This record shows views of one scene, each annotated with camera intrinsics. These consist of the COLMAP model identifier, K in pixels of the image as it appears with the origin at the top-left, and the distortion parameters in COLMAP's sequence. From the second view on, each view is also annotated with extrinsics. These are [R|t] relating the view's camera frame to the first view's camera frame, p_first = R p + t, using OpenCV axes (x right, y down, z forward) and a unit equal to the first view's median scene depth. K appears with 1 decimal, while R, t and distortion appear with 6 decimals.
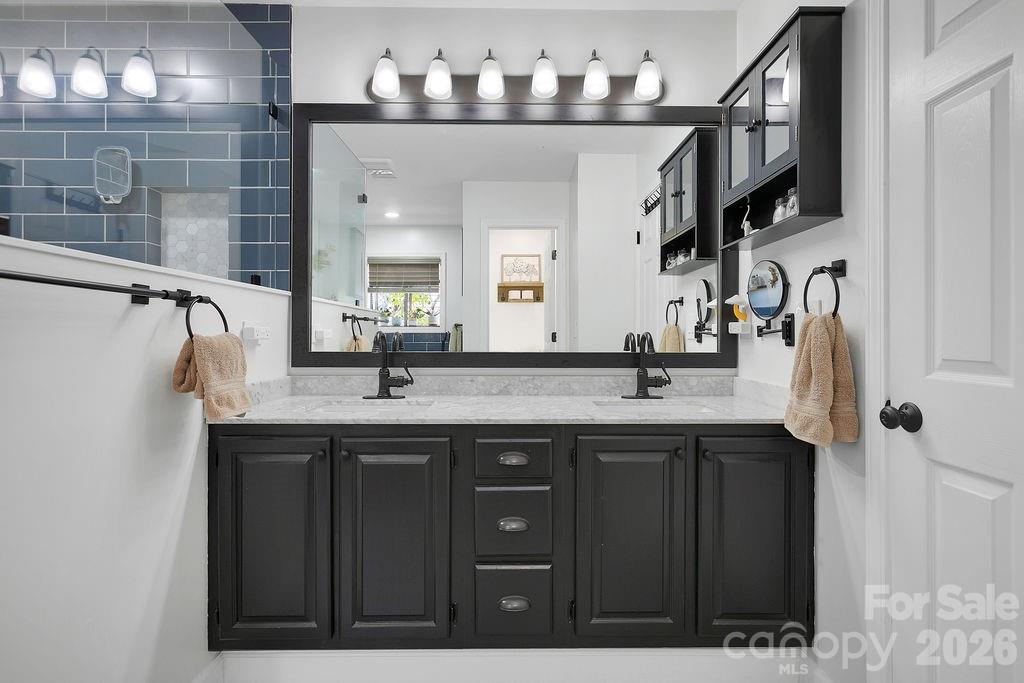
lens RADIAL K [[498.5, 0, 515.4], [0, 498.5, 337.5], [0, 0, 1]] dist [-0.002038, -0.000249]
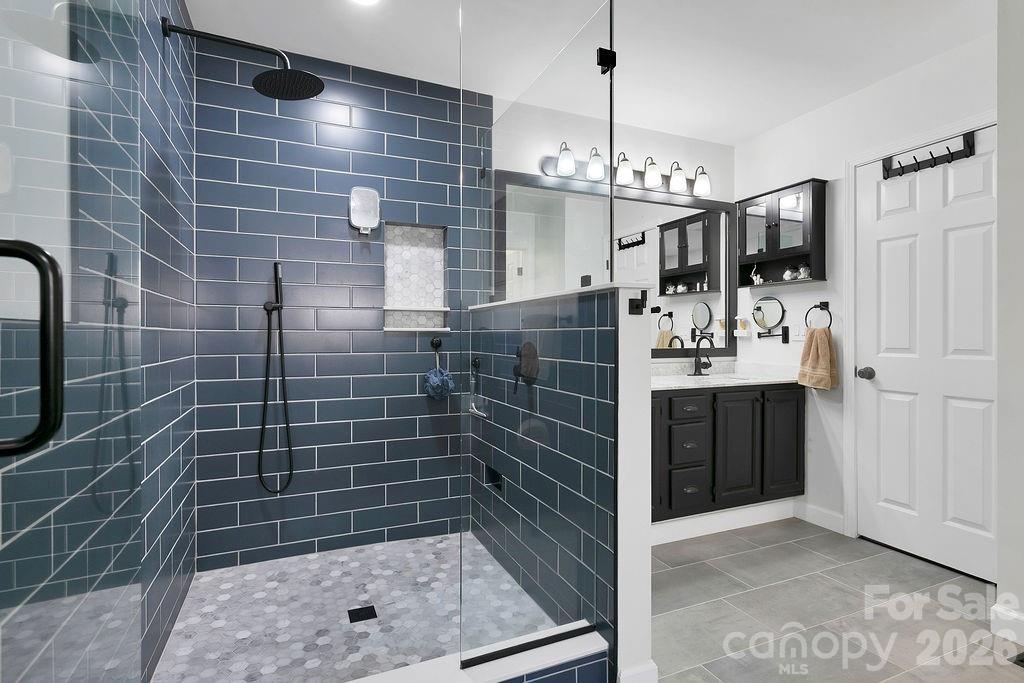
lens RADIAL K [[498.5, 0, 509.6], [0, 498.5, 340.1], [0, 0, 1]] dist [-0.002038, -0.000249]
pose [[0.918331, -0.007680, 0.395738, -0.986626], [0.005116, 0.999959, 0.007535, -0.011961], [-0.395779, -0.004895, 0.918333, -0.282169]]
